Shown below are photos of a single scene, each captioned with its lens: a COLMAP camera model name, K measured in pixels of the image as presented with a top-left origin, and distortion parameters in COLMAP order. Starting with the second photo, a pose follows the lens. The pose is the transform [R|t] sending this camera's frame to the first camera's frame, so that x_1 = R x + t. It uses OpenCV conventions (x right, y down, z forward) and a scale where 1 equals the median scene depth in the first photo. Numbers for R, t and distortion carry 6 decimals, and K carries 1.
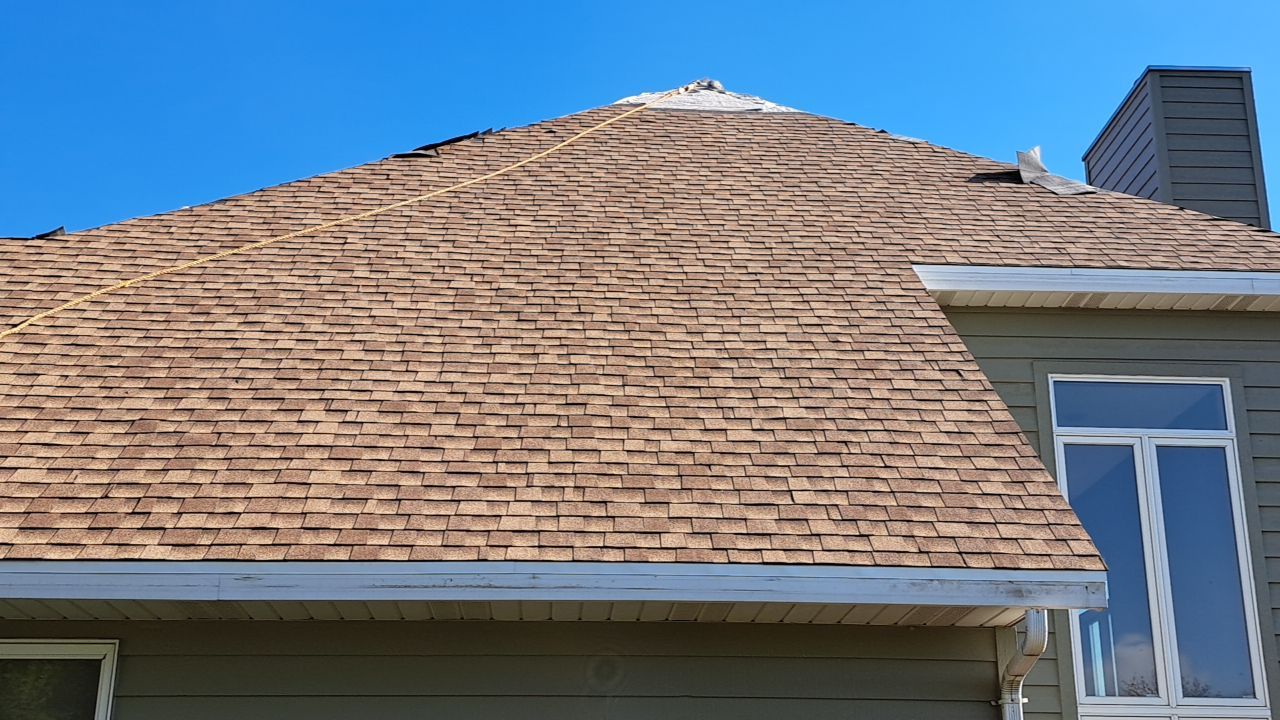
lens RADIAL K [[1603.6, 0, 640.0], [0, 1603.6, 360.0], [0, 0, 1]] dist [0.179683, -0.365921]
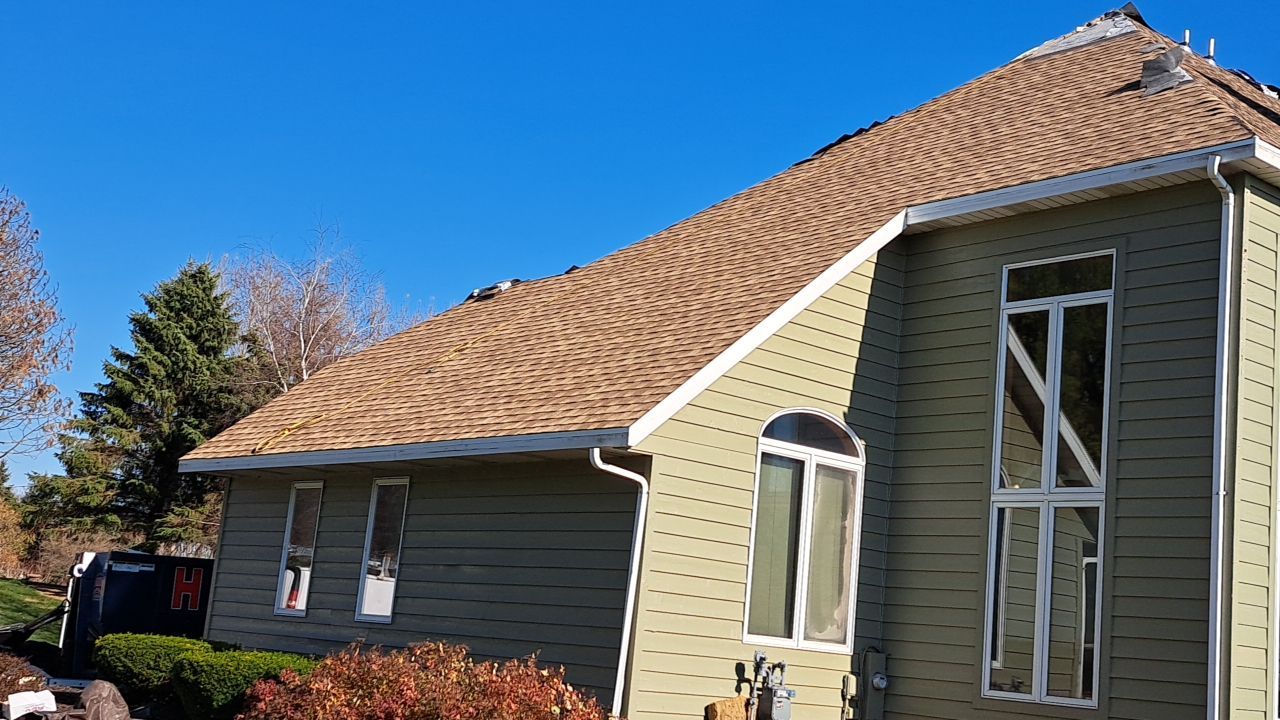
lens RADIAL K [[1551.7, 0, 686.6], [0, 1551.7, 362.3], [0, 0, 1]] dist [0.222160, -0.920094]
pose [[0.594109, -0.082907, -0.800101, 1.179837], [0.173669, 0.984435, 0.026949, 0.006966], [0.785413, -0.154964, 0.599260, -0.045568]]
